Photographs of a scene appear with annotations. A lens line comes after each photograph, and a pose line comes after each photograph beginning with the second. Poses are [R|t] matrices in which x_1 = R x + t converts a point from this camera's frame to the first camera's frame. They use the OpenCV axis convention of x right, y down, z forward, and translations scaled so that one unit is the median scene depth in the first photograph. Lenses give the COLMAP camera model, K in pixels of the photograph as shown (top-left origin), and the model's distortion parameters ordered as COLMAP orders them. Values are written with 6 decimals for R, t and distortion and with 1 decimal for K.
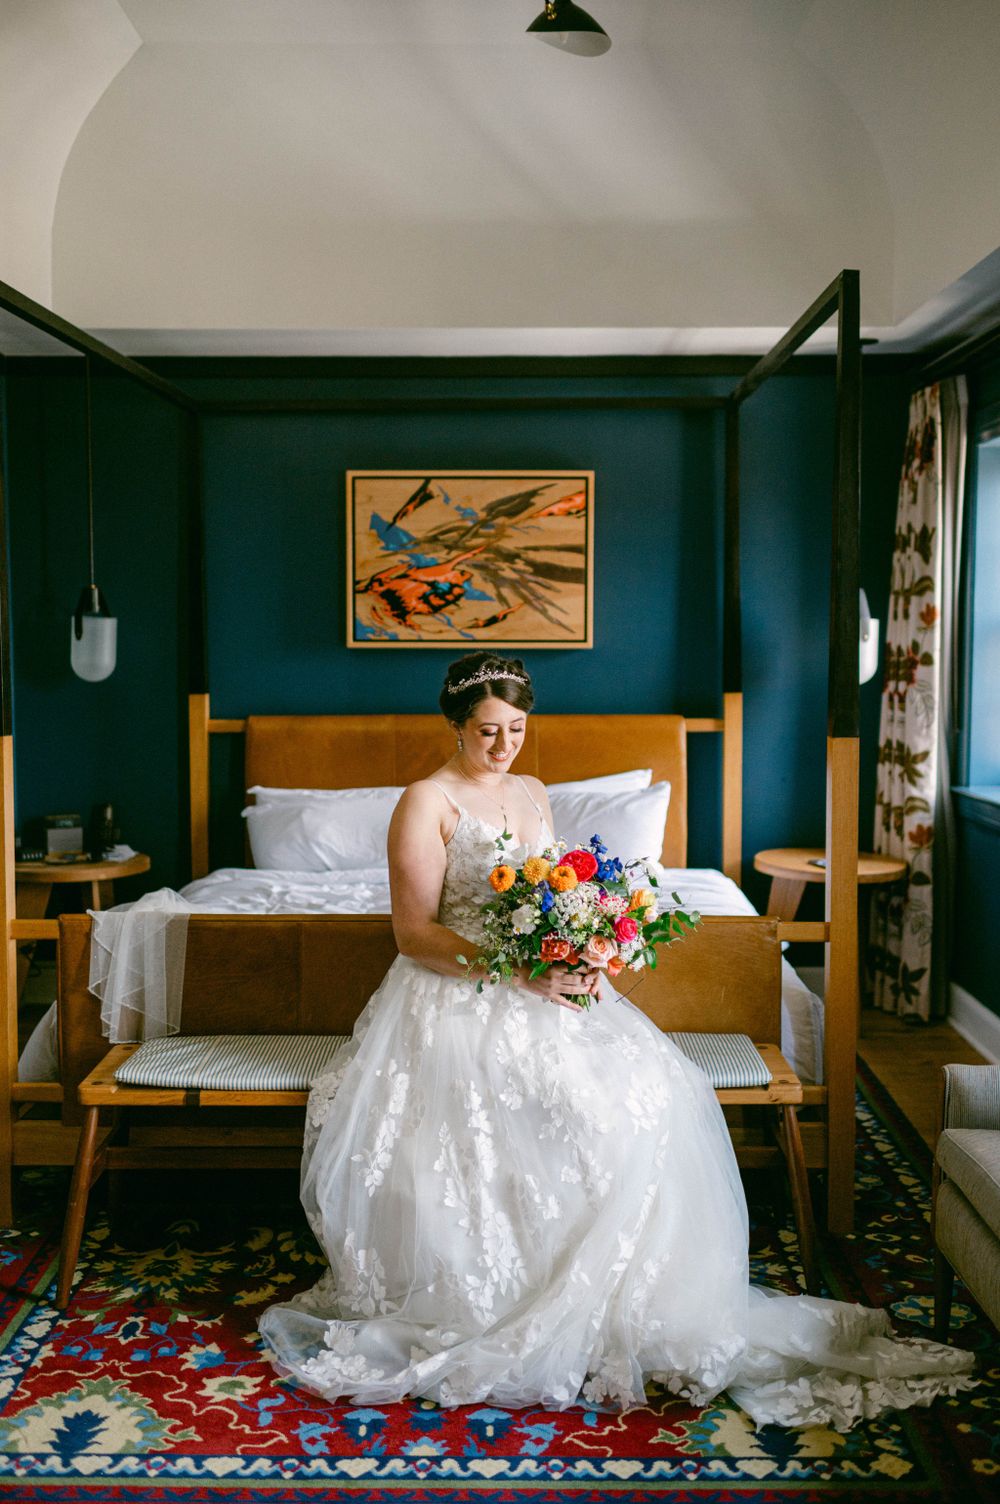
lens RADIAL K [[1544.4, 0, 501.0], [0, 1544.4, 719.8], [0, 0, 1]] dist [0.006601, 0.005148]
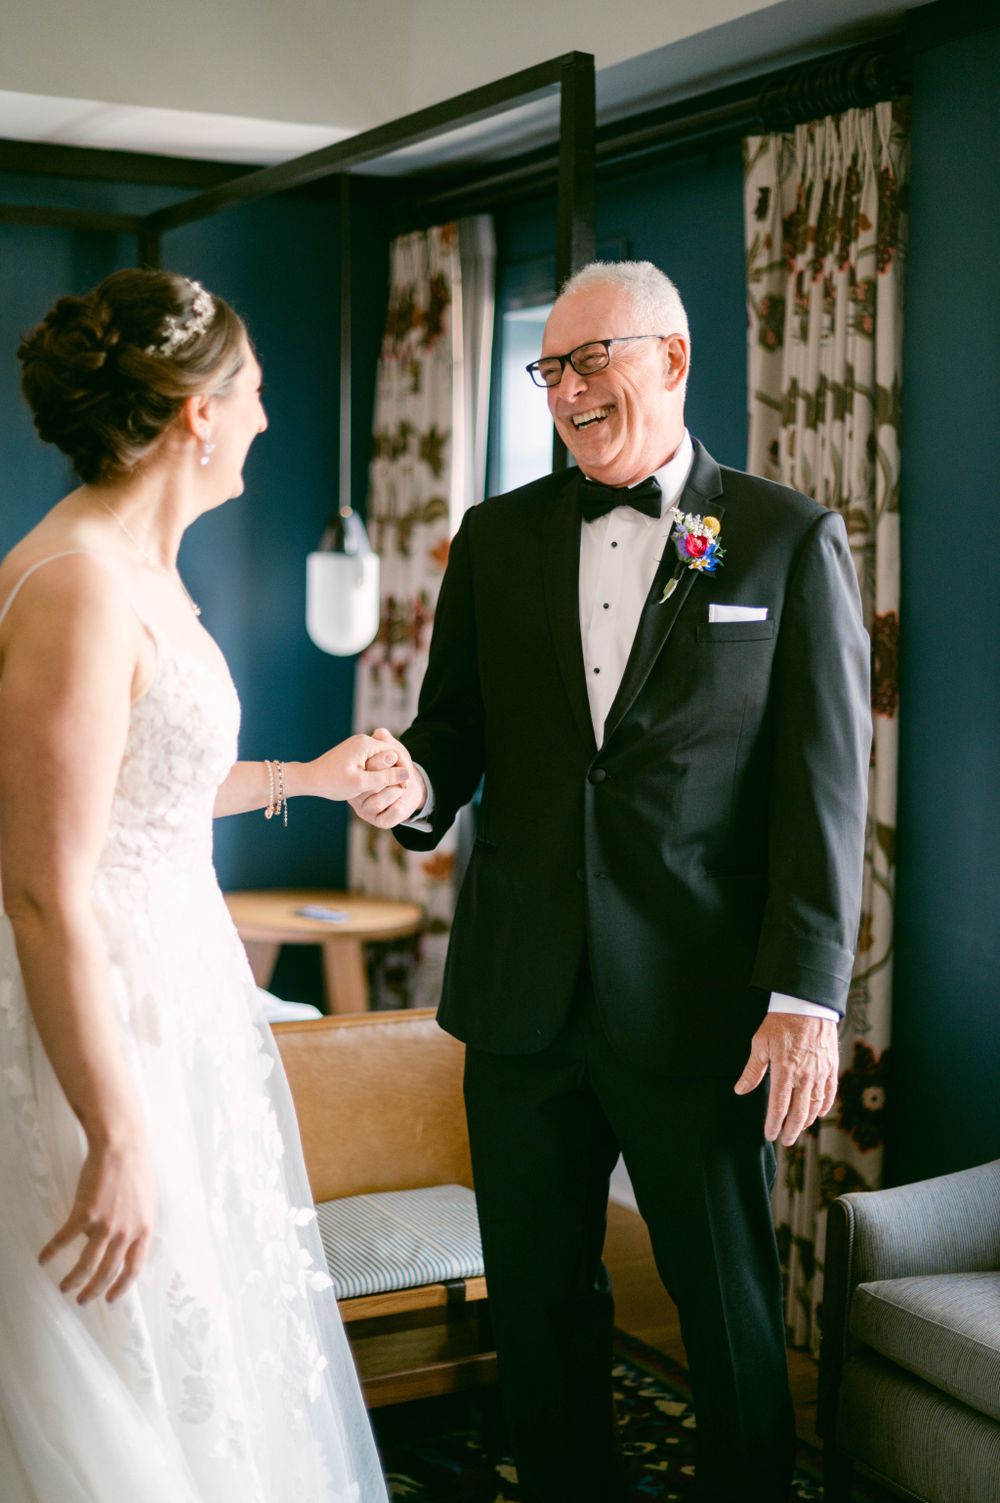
lens RADIAL K [[2198.7, 0, 500.1], [0, 2198.7, 731.4], [0, 0, 1]] dist [0.001475, 0.011892]
pose [[0.874327, -0.026570, 0.484609, -0.181421], [0.017246, 0.999571, 0.023688, -0.009255], [-0.485030, -0.012353, 0.874410, 0.106013]]
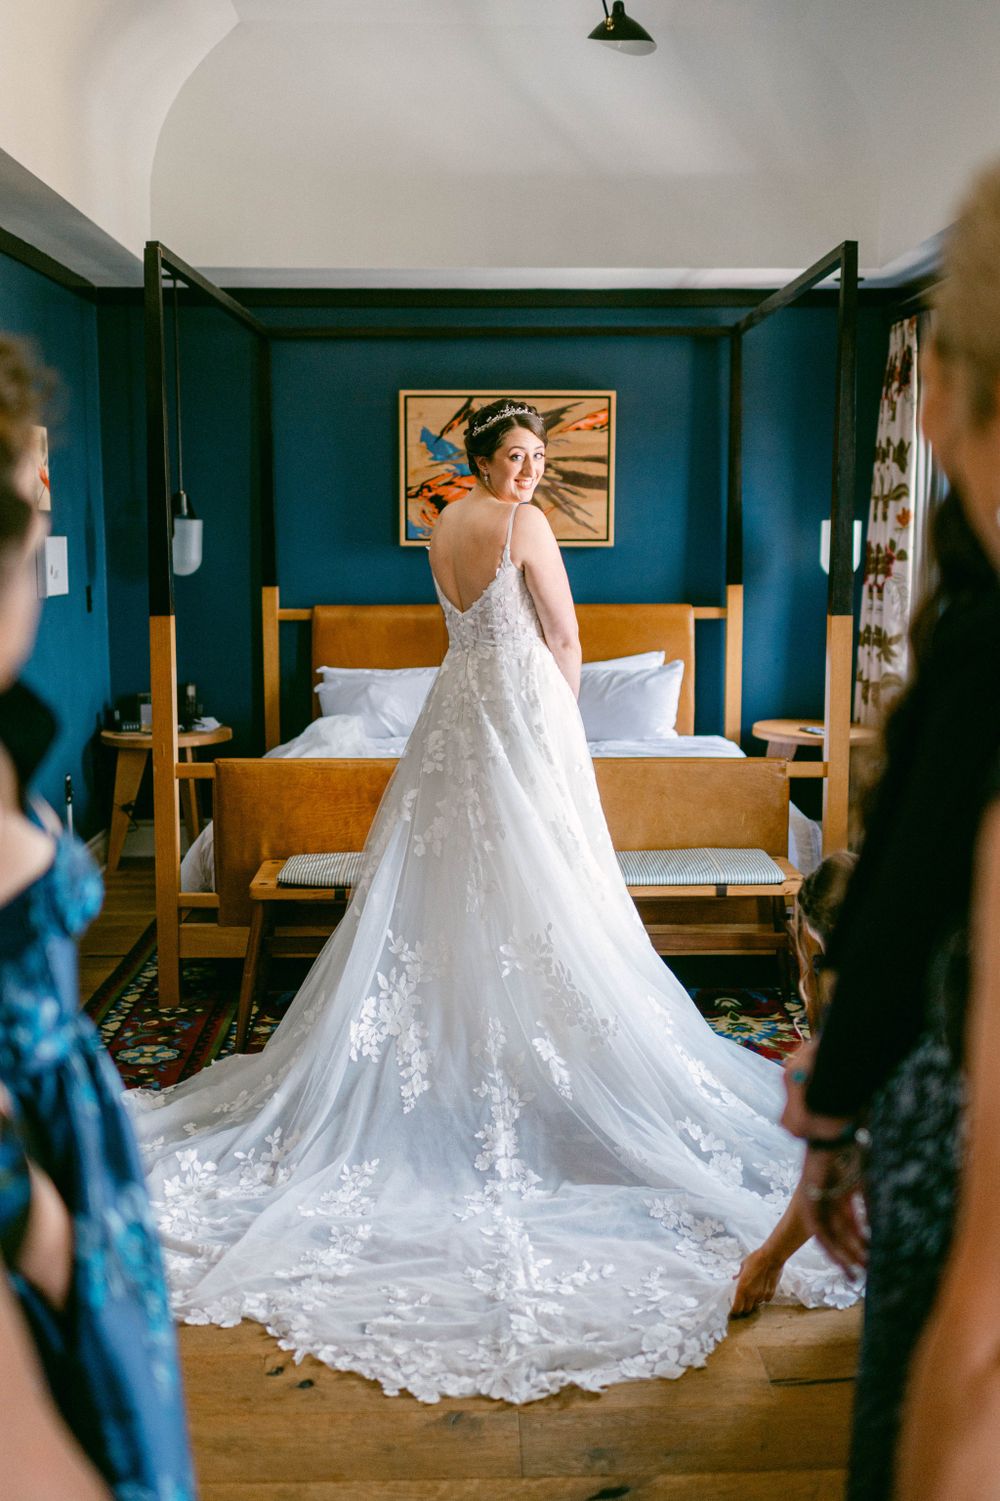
lens RADIAL K [[1586.2, 0, 496.8], [0, 1586.2, 716.6], [0, 0, 1]] dist [0.014344, -0.004674]
pose [[0.999639, -0.003086, 0.026681, -0.060783], [0.001512, 0.998267, 0.058822, 0.010969], [-0.026816, -0.058760, 0.997912, -0.189489]]
